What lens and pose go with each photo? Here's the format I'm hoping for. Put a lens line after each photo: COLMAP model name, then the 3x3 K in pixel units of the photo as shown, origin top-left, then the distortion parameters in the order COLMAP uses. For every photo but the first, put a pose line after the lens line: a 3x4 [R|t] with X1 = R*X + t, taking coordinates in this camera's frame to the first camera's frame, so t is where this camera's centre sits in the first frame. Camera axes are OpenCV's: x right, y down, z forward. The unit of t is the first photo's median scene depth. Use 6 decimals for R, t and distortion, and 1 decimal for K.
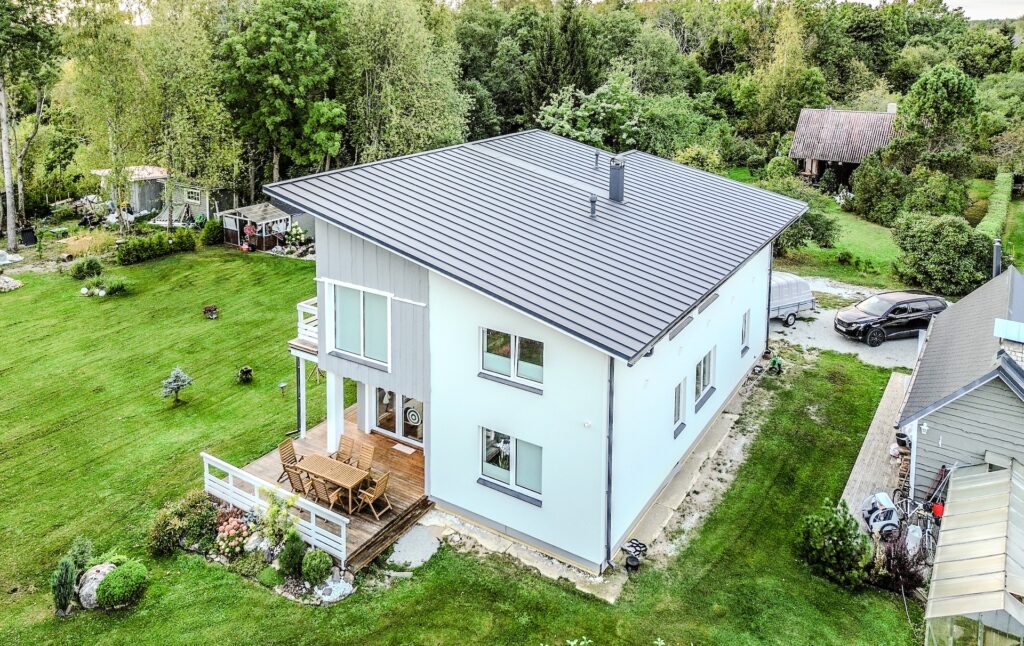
lens RADIAL K [[713.9, 0, 512.0], [0, 713.9, 323.0], [0, 0, 1]] dist [0.029674, -0.002195]
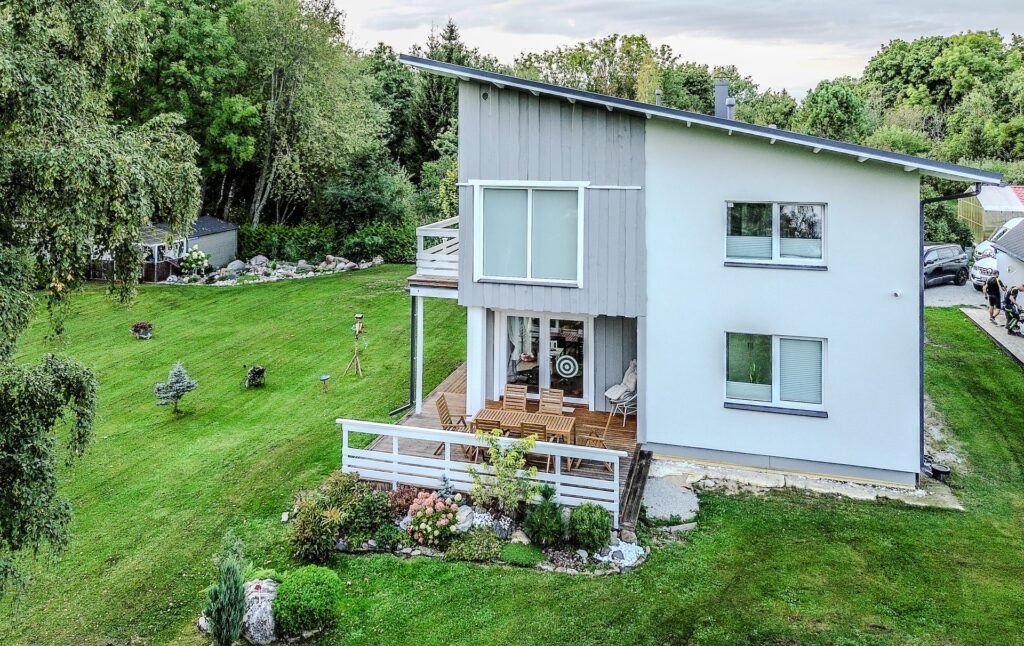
lens RADIAL K [[741.7, 0, 512.0], [0, 741.7, 313.7], [0, 0, 1]] dist [0.026840, -0.001168]
pose [[0.959126, -0.068317, 0.274610, -0.425674], [0.105343, 0.986873, -0.122415, 0.171330], [-0.262642, 0.146340, 0.953732, 0.232361]]
